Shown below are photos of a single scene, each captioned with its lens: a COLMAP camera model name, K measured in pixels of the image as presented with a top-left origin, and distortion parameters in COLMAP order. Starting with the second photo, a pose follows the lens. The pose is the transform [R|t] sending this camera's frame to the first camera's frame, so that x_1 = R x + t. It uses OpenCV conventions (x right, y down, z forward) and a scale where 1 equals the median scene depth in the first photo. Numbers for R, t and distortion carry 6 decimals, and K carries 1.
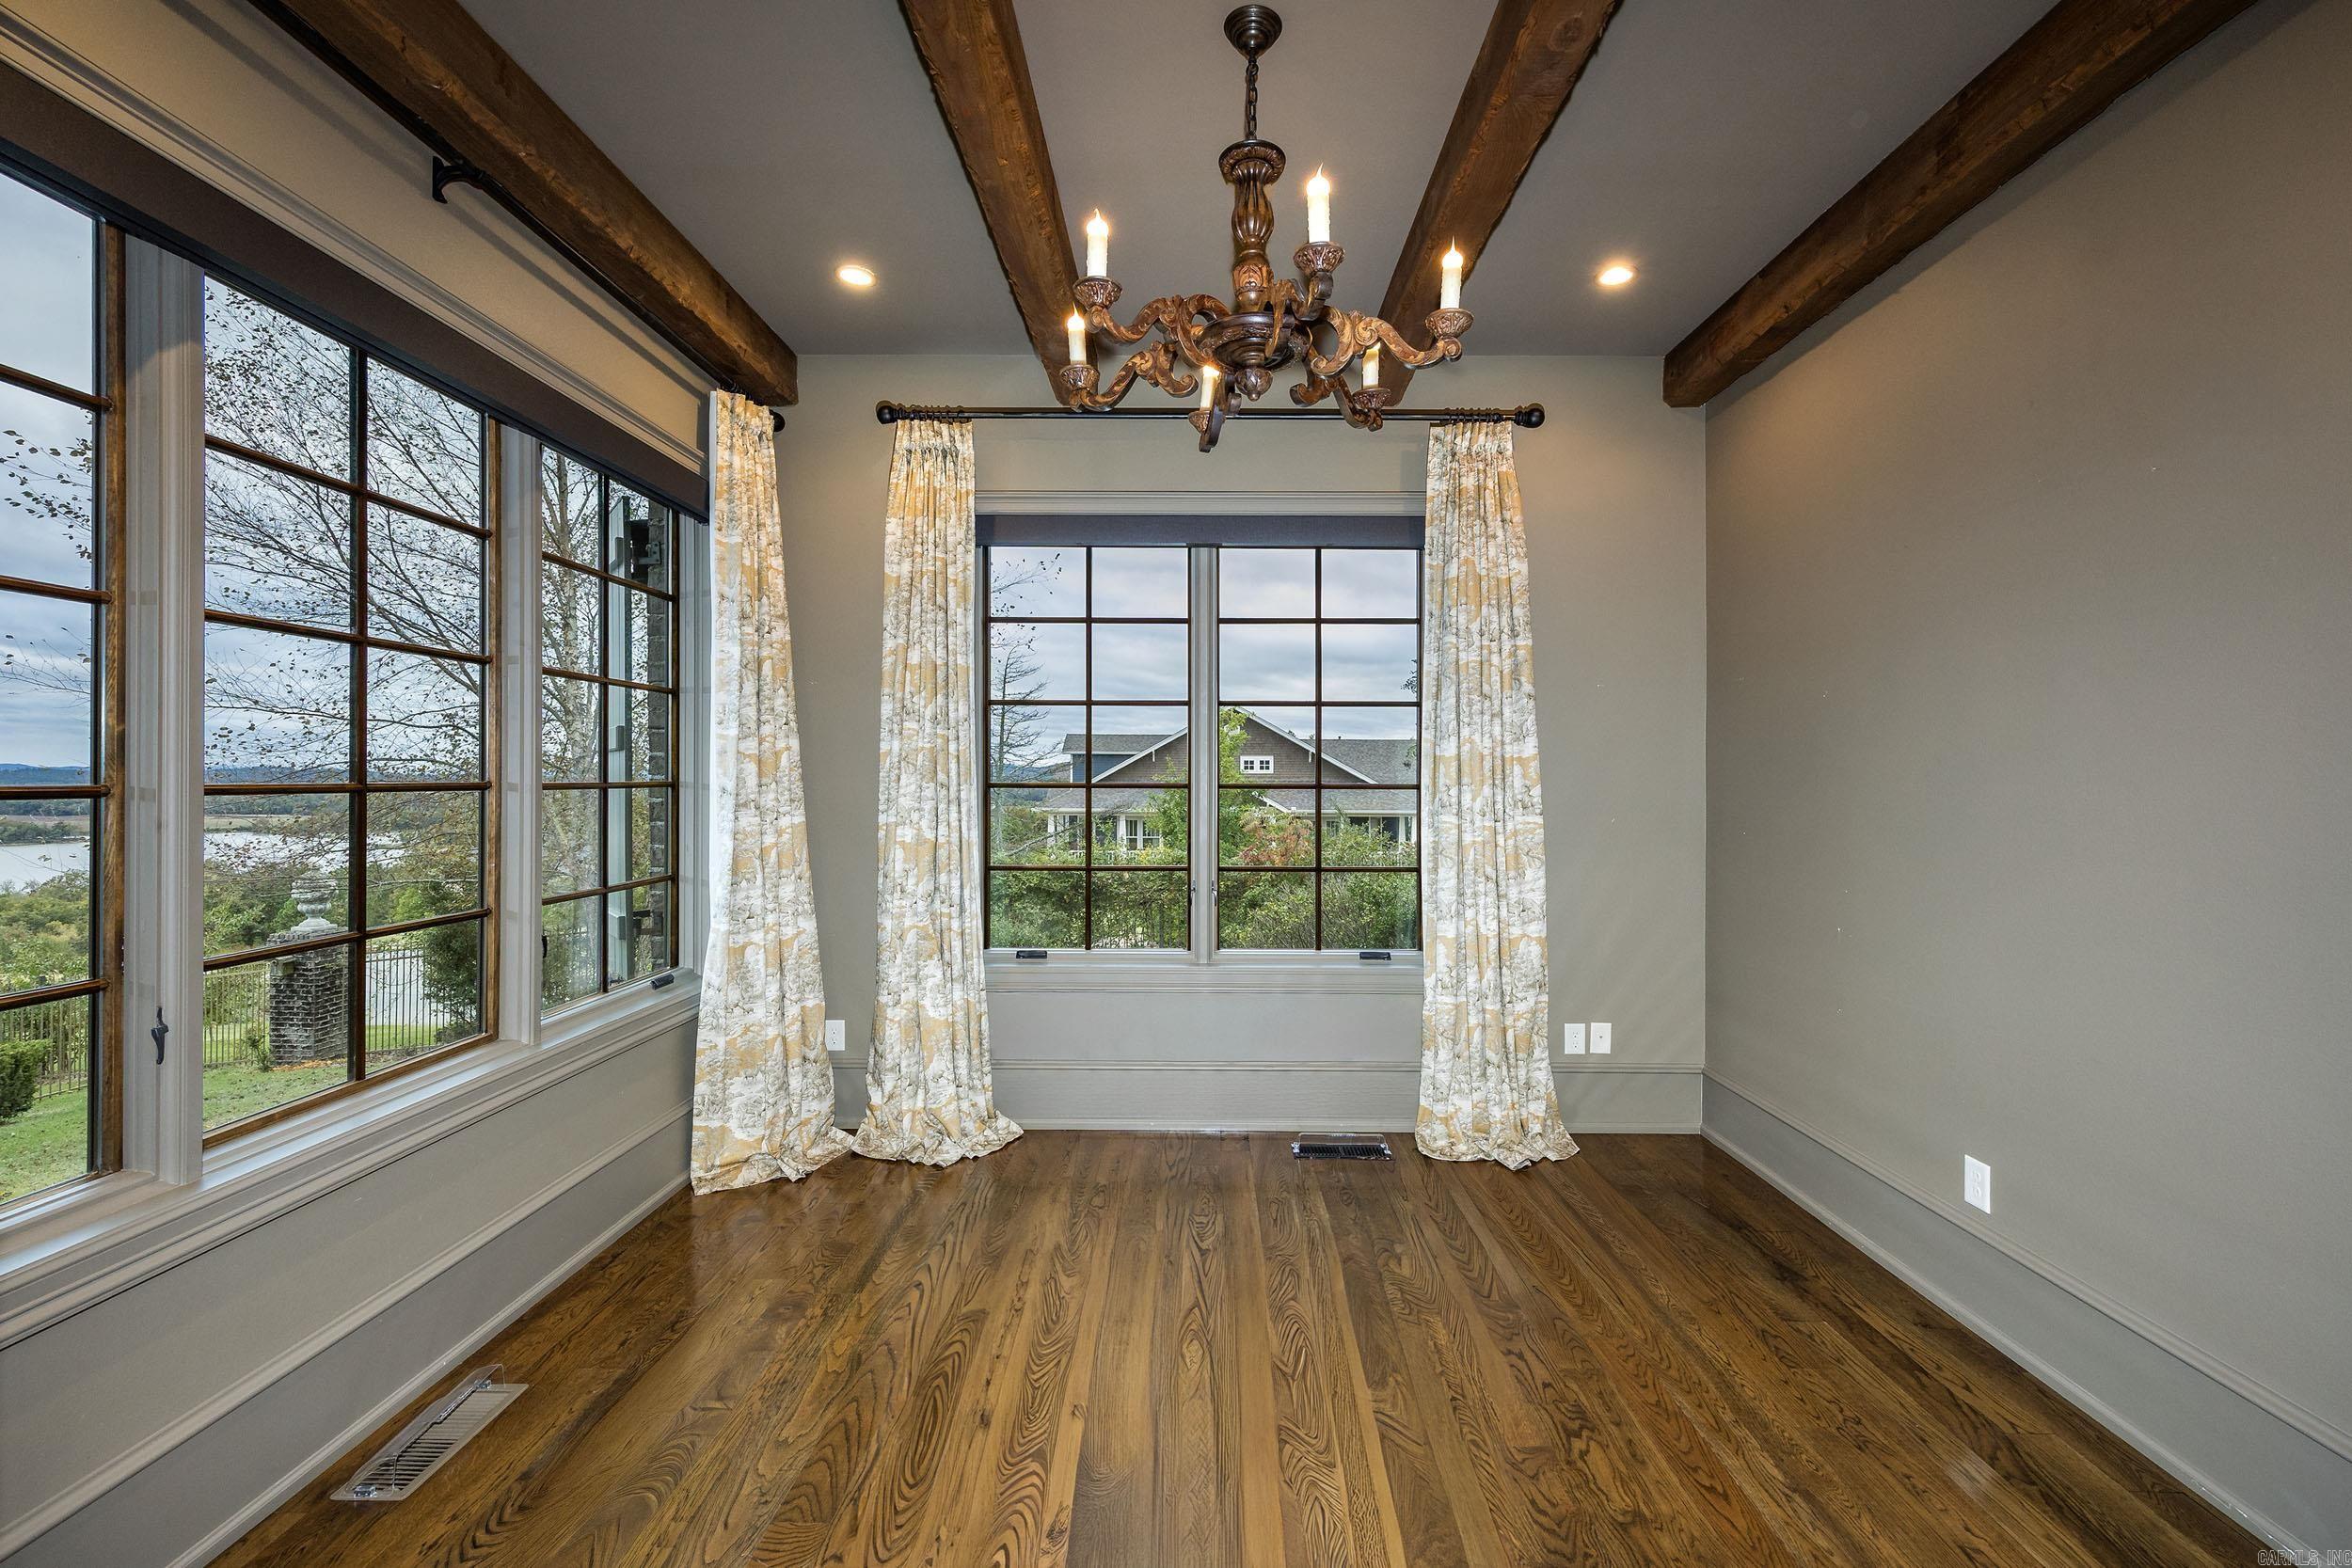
lens RADIAL K [[947.5, 0, 1186.2], [0, 947.5, 784.1], [0, 0, 1]] dist [0.002550, -0.000121]
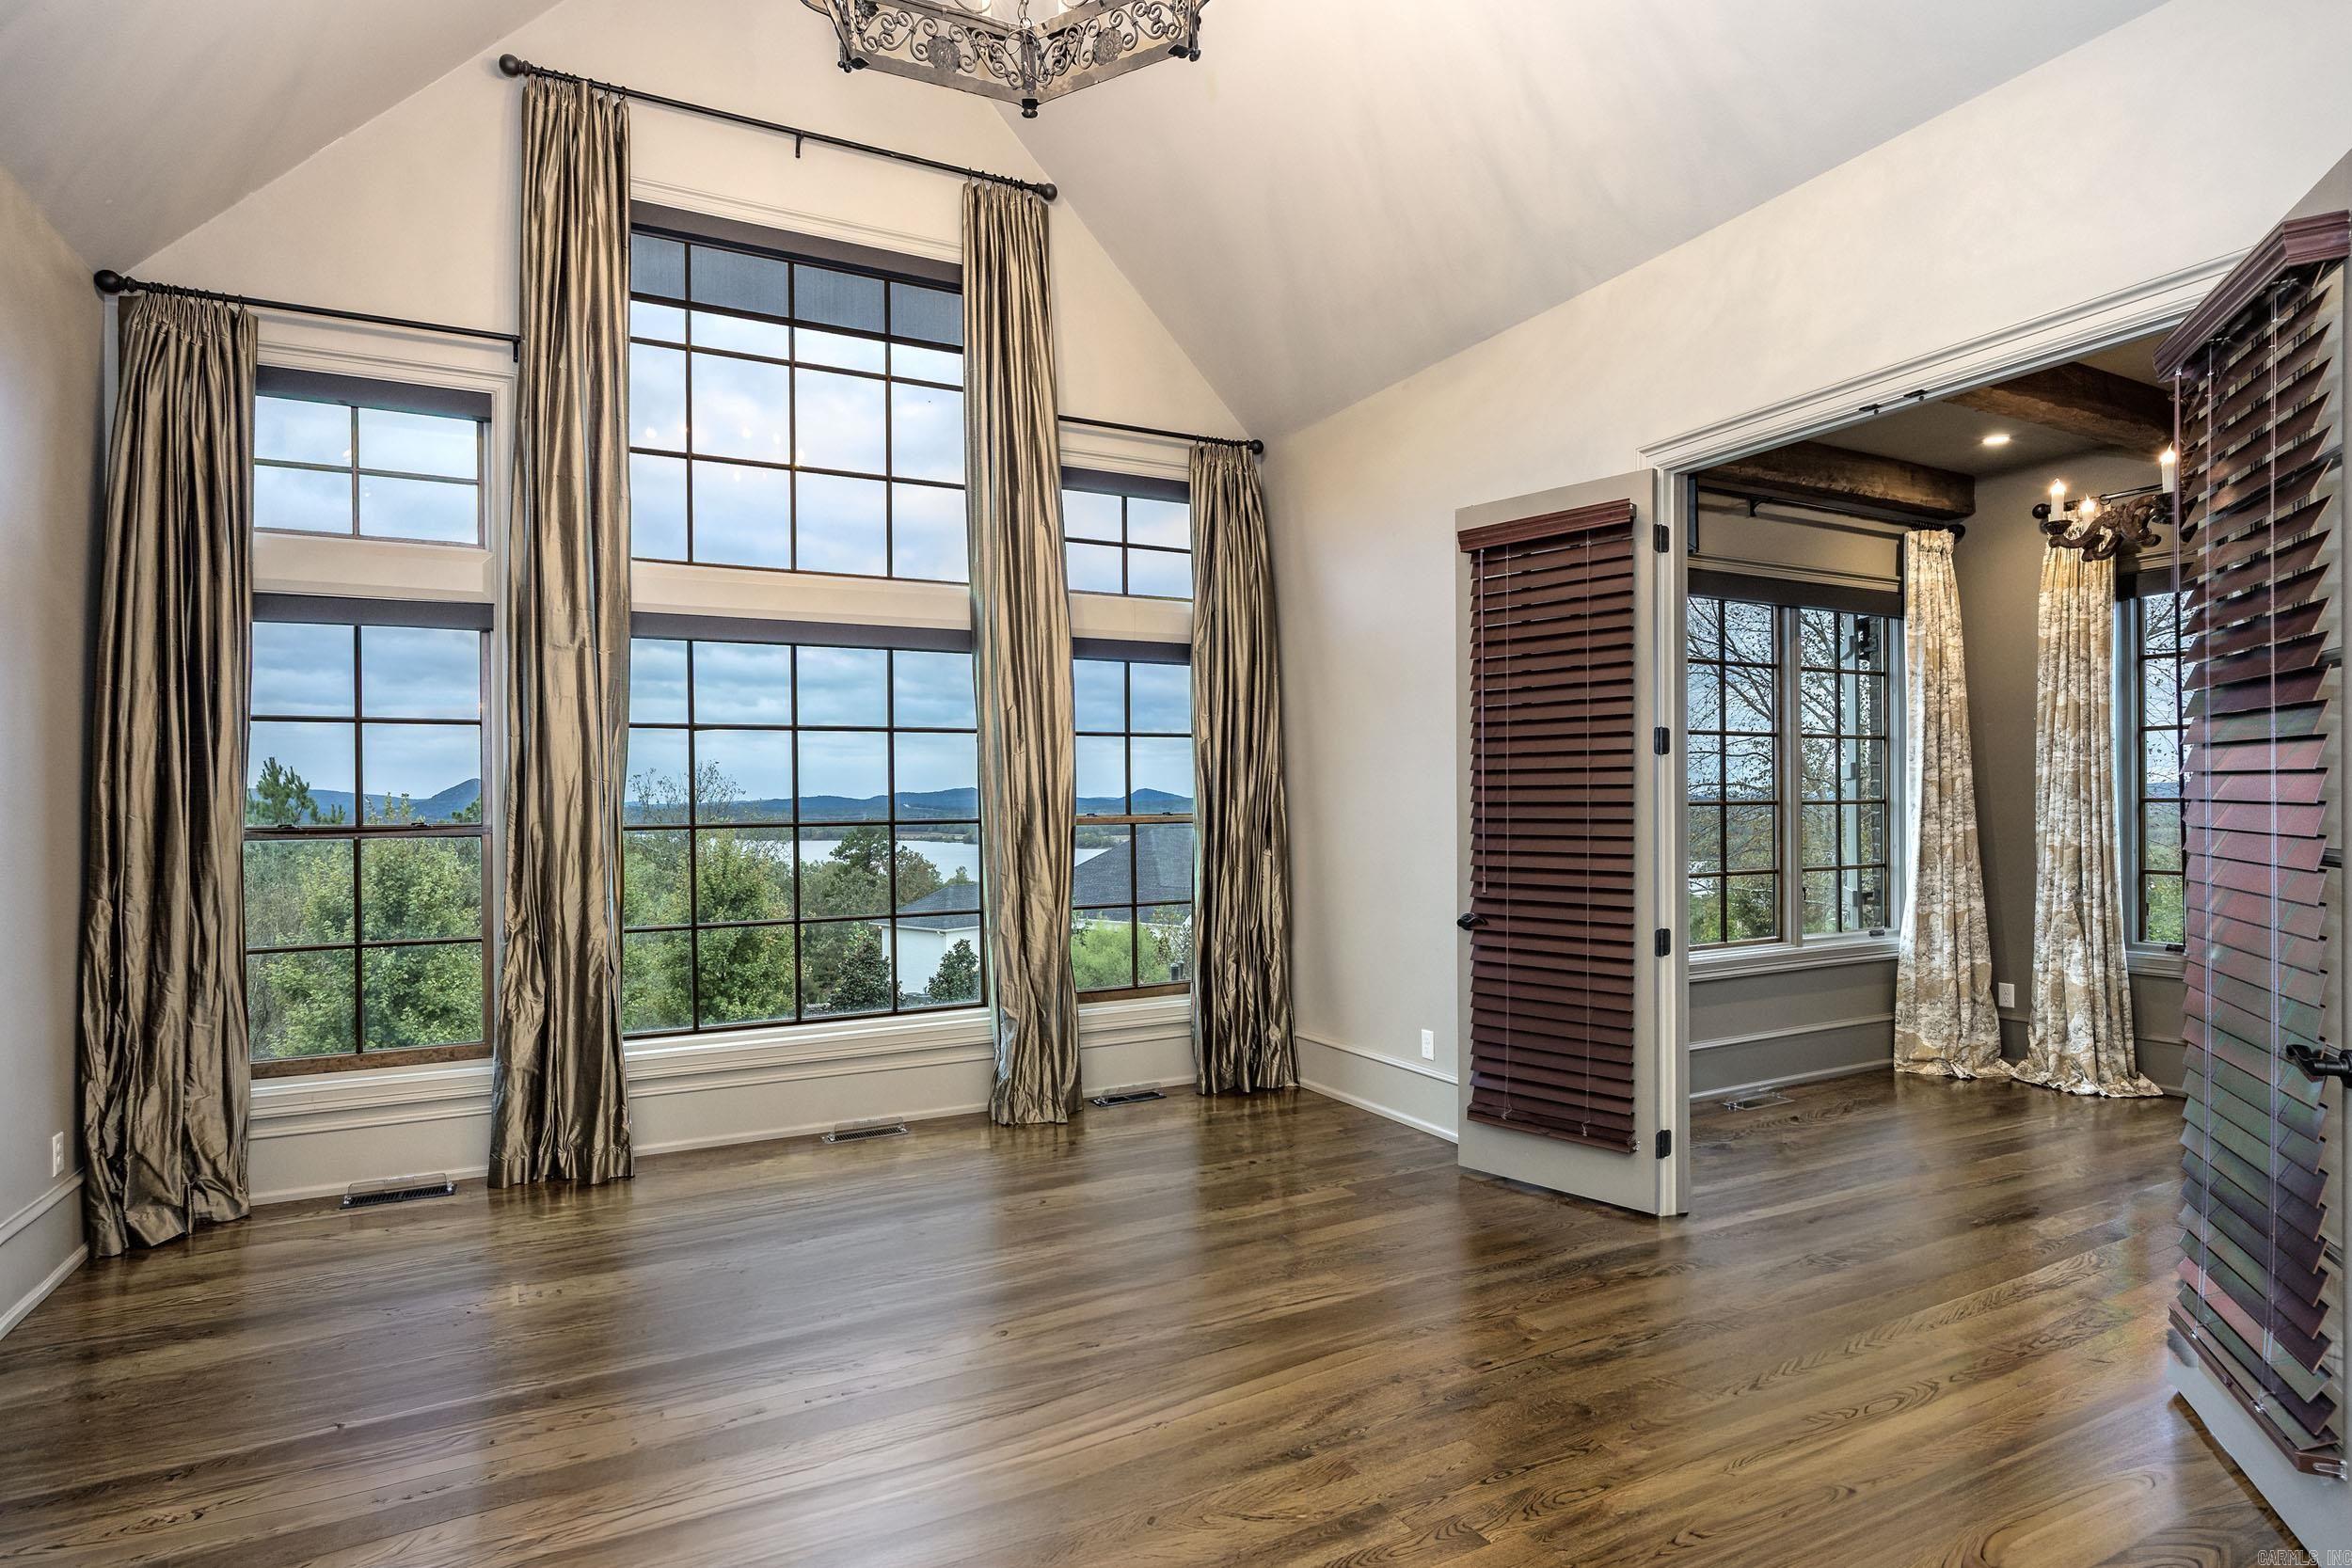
lens RADIAL K [[1461.9, 0, 1294.1], [0, 1461.9, 806.6], [0, 0, 1]] dist [0.002698, 0.002131]
pose [[0.571269, -0.004581, -0.820750, 0.759977], [0.007557, 0.999971, -0.000320, 0.001225], [0.820728, -0.006020, 0.571287, -0.997736]]
